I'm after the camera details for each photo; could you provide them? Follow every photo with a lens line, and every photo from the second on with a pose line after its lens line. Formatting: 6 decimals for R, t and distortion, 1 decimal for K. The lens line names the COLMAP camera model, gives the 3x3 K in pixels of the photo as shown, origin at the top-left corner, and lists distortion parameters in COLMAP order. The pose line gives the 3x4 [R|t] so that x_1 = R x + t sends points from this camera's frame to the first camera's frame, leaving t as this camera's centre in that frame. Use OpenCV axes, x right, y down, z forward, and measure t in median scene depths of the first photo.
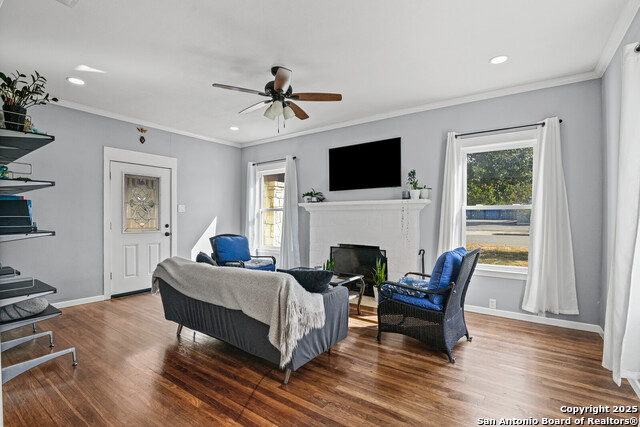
lens RADIAL K [[296.5, 0, 320.4], [0, 296.5, 219.7], [0, 0, 1]] dist [-0.022404, -0.000827]
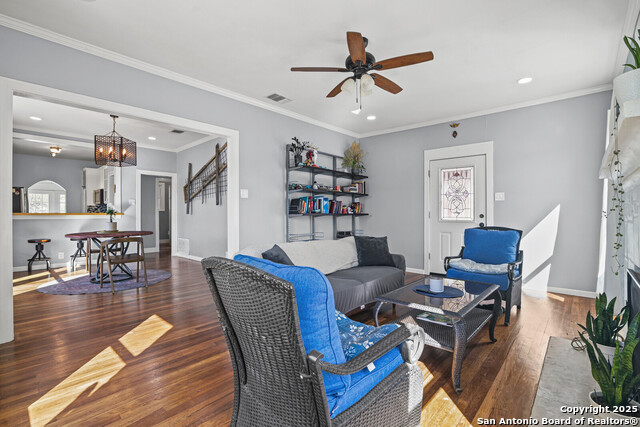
lens RADIAL K [[296.5, 0, 321.4], [0, 296.5, 213.0], [0, 0, 1]] dist [-0.022404, -0.000827]
pose [[-0.125645, -0.000927, -0.992075, 0.512273], [-0.013466, 0.999909, 0.000771, 0.018829], [0.991984, 0.013456, -0.125646, 0.658313]]
